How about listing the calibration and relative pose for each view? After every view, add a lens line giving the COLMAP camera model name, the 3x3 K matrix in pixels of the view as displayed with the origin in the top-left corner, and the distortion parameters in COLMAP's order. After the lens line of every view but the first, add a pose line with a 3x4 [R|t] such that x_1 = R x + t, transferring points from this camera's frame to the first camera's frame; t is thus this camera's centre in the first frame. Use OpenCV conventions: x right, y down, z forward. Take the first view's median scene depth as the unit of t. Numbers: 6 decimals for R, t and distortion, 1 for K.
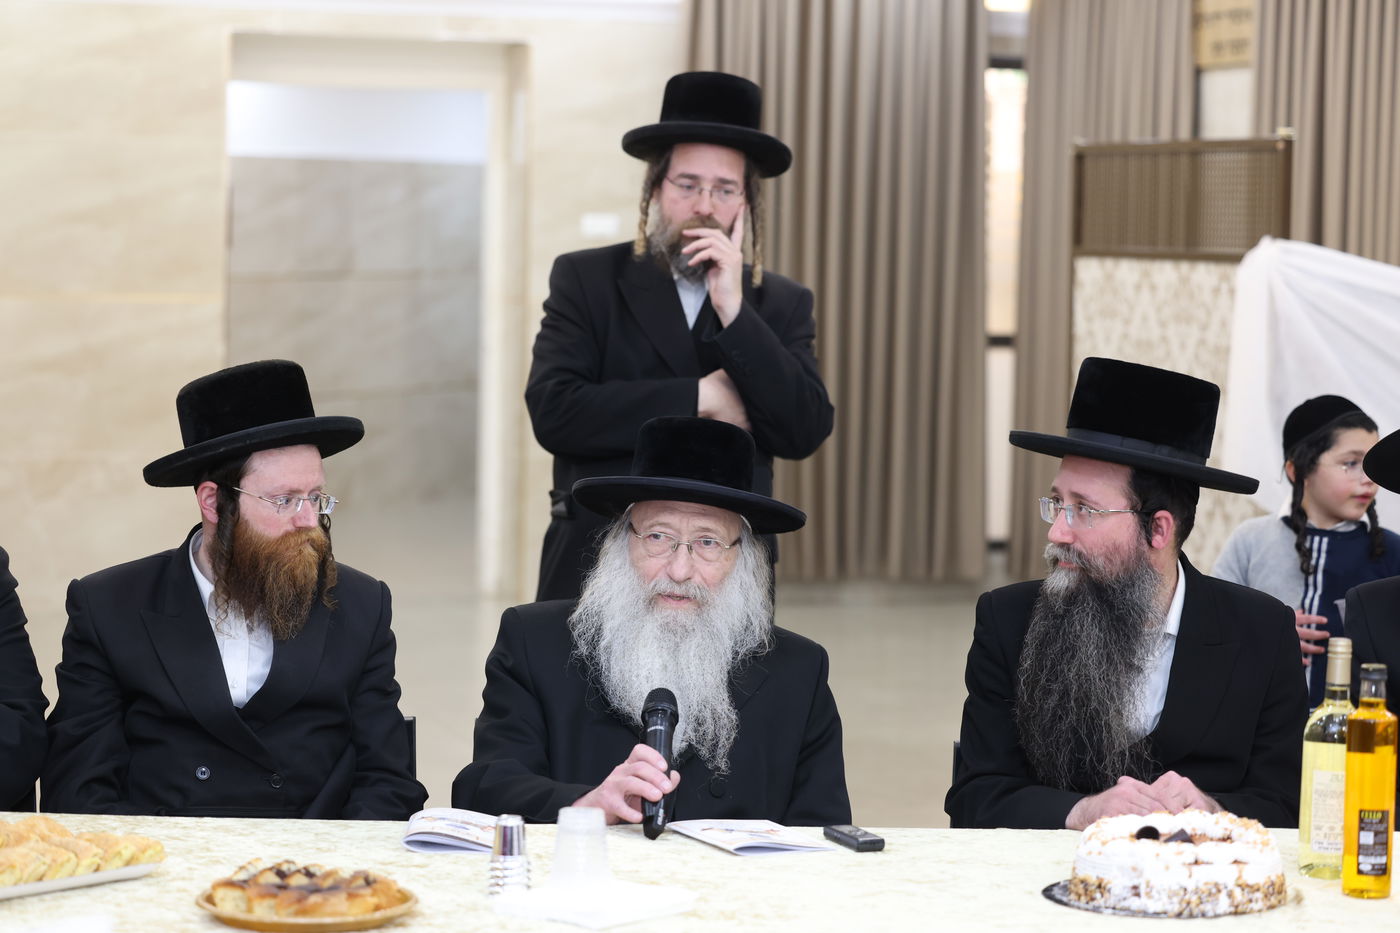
lens RADIAL K [[3447.1, 0, 699.8], [0, 3447.1, 467.8], [0, 0, 1]] dist [0.076781, 0.000000]
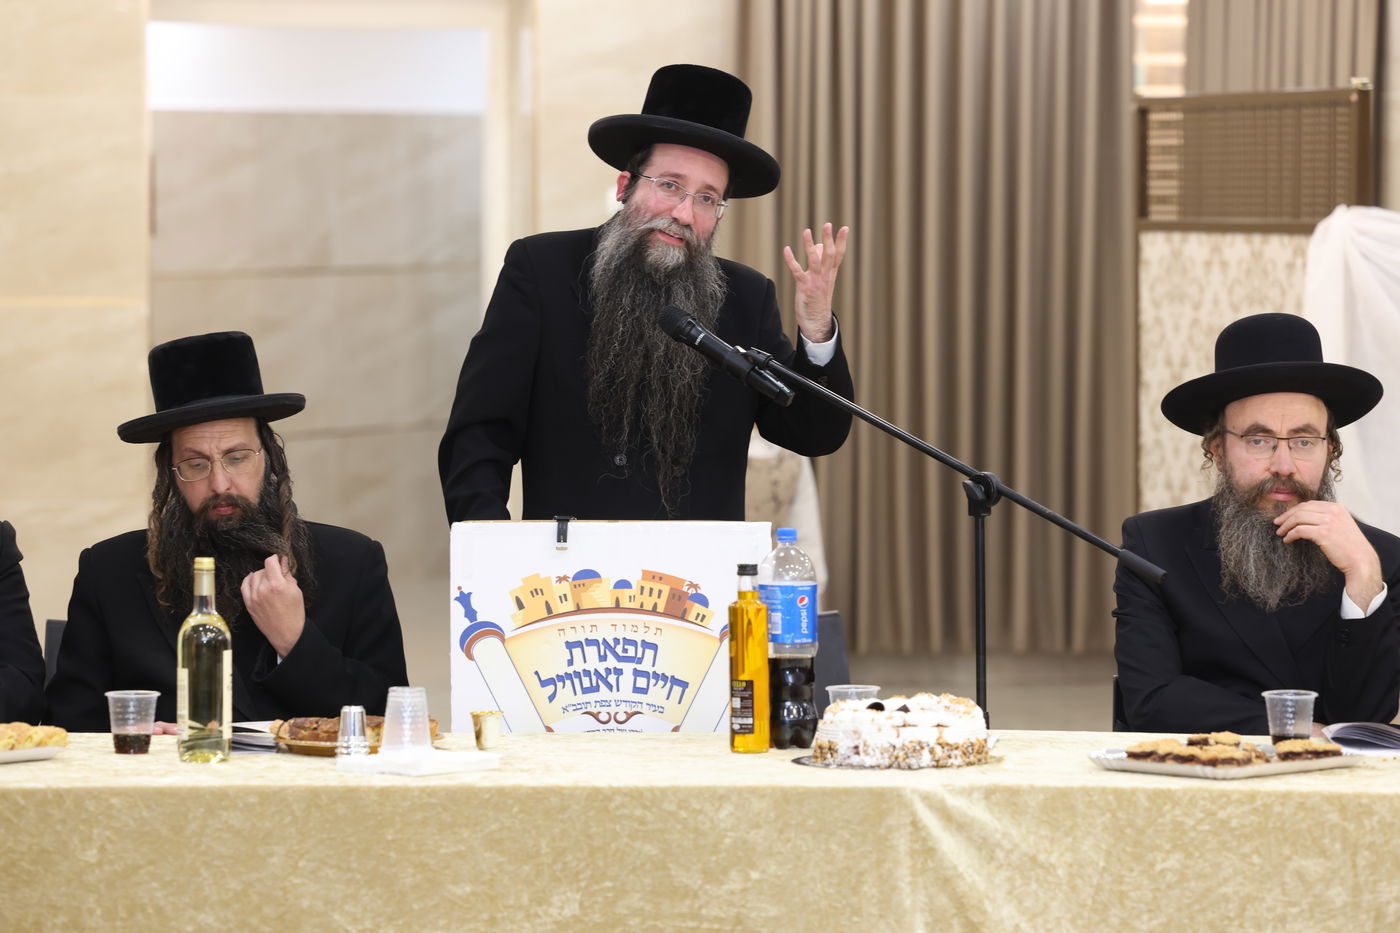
lens RADIAL K [[6010.9, 0, 687.7], [0, 6010.9, 503.3], [0, 0, 1]] dist [1.115752, 0.000000]
pose [[0.998409, -0.014940, -0.054366, 0.080624], [0.014032, 0.999756, -0.017043, 0.030437], [0.054608, 0.016253, 0.998376, -0.504048]]
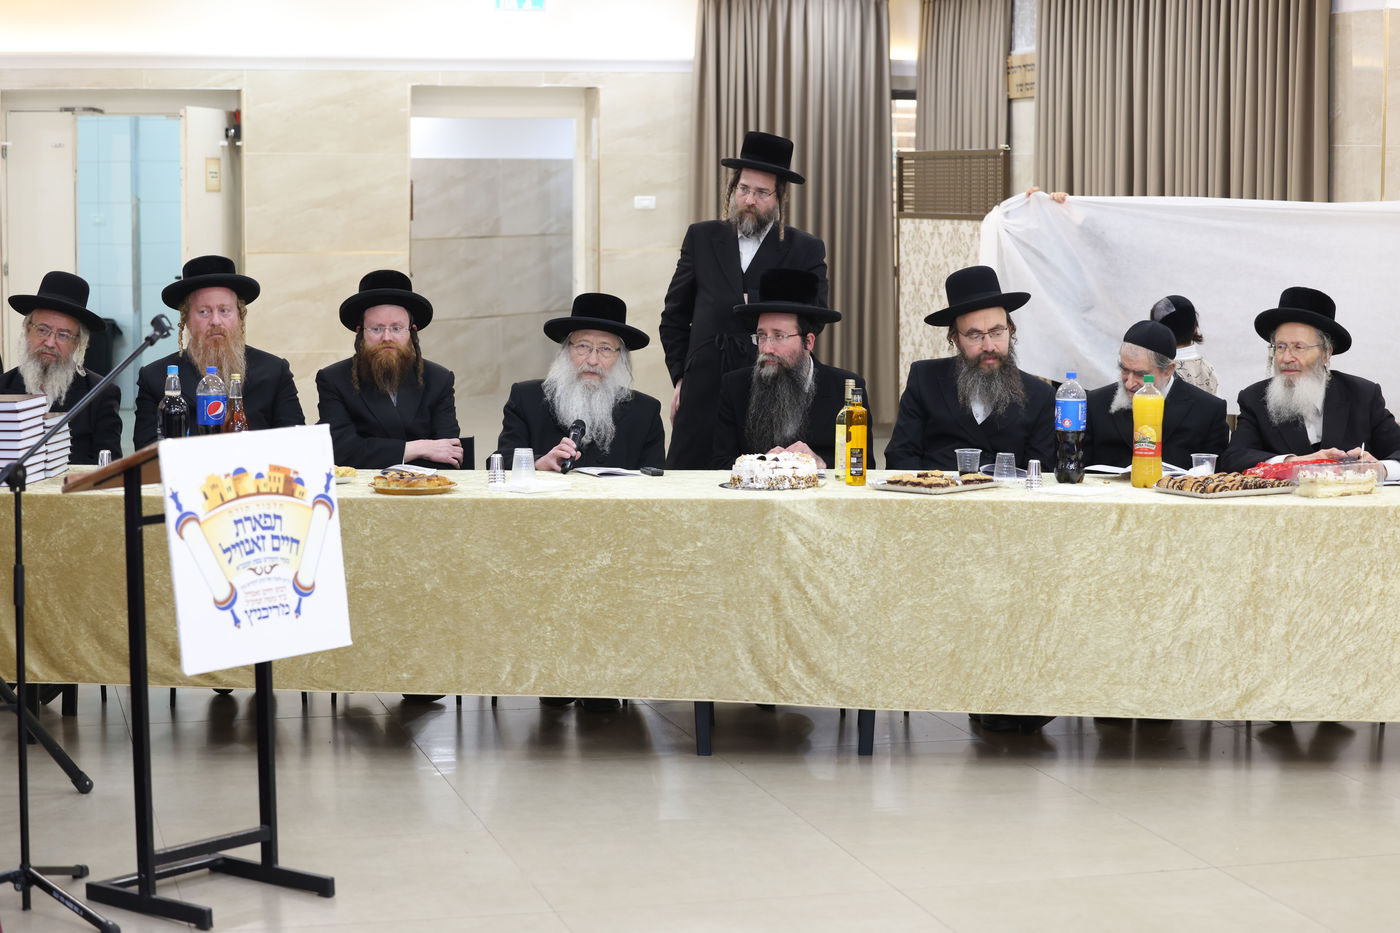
lens RADIAL K [[2934.5, 0, 699.6], [0, 2934.5, 466.1], [0, 0, 1]] dist [-0.200832, 0.000000]
pose [[0.998662, -0.012923, -0.050065, 0.084102], [0.014078, 0.999641, 0.022795, 0.028275], [0.049752, -0.023469, 0.998486, -0.466119]]
